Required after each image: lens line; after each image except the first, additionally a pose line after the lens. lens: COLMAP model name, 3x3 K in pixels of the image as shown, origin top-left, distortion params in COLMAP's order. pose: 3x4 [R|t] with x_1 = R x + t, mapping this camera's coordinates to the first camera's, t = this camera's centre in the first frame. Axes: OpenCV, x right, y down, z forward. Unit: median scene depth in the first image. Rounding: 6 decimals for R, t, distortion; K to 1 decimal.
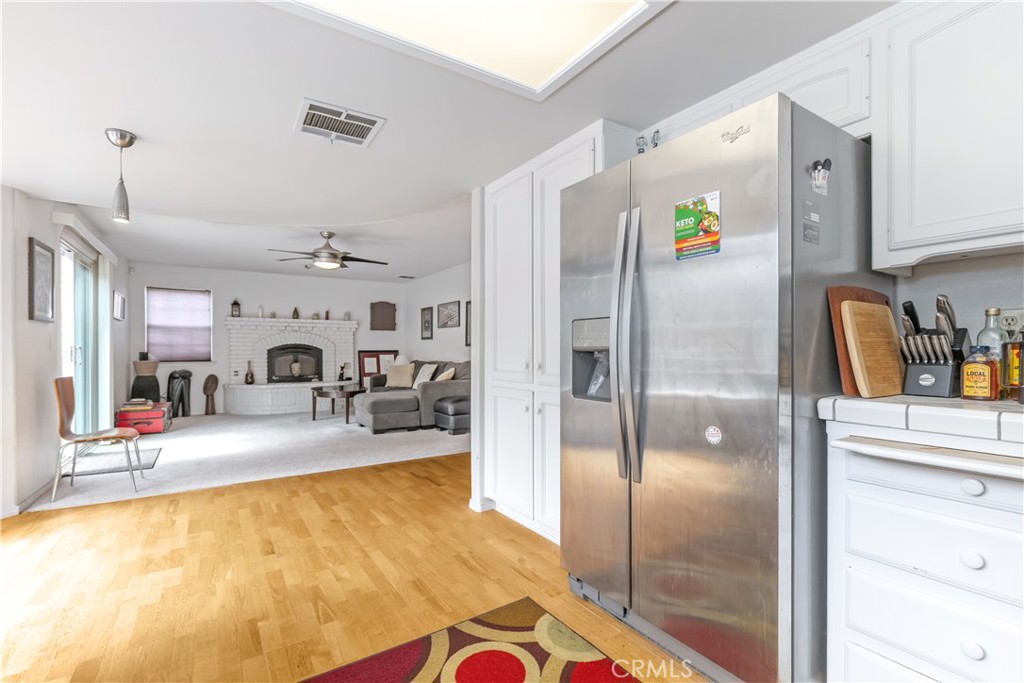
lens RADIAL K [[468.9, 0, 510.8], [0, 468.9, 348.0], [0, 0, 1]] dist [0.001195, -0.000013]
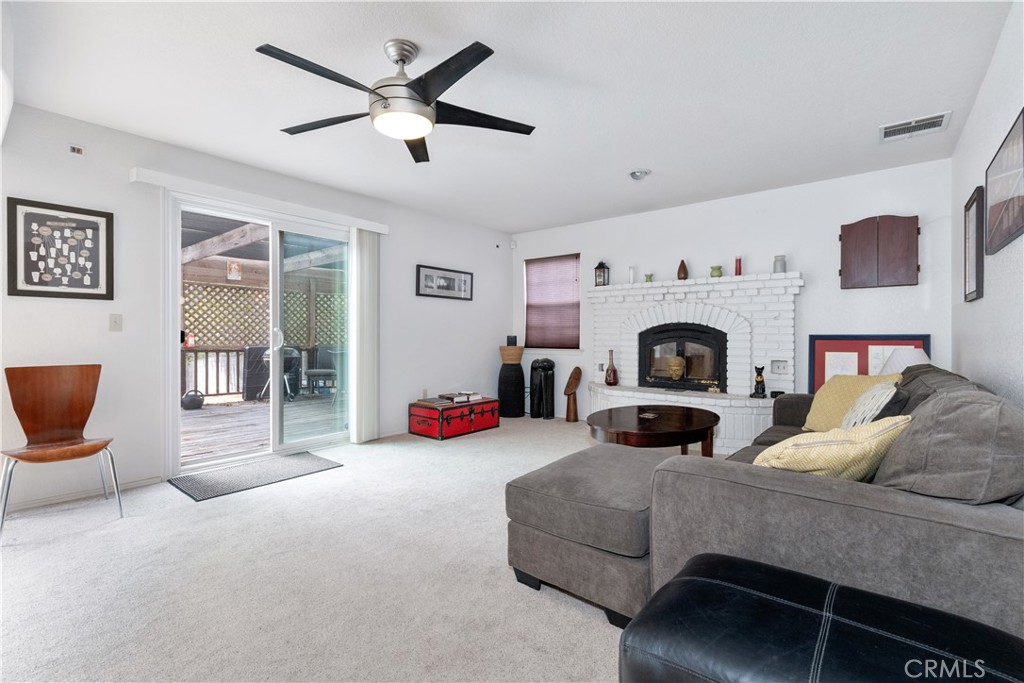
lens RADIAL K [[448.9, 0, 547.8], [0, 448.9, 336.0], [0, 0, 1]] dist [0.000148, -0.000054]
pose [[0.308501, 0.002915, -0.951220, 0.016712], [-0.000136, 0.999995, 0.003020, 0.005498], [0.951224, -0.000802, 0.308500, 0.692930]]
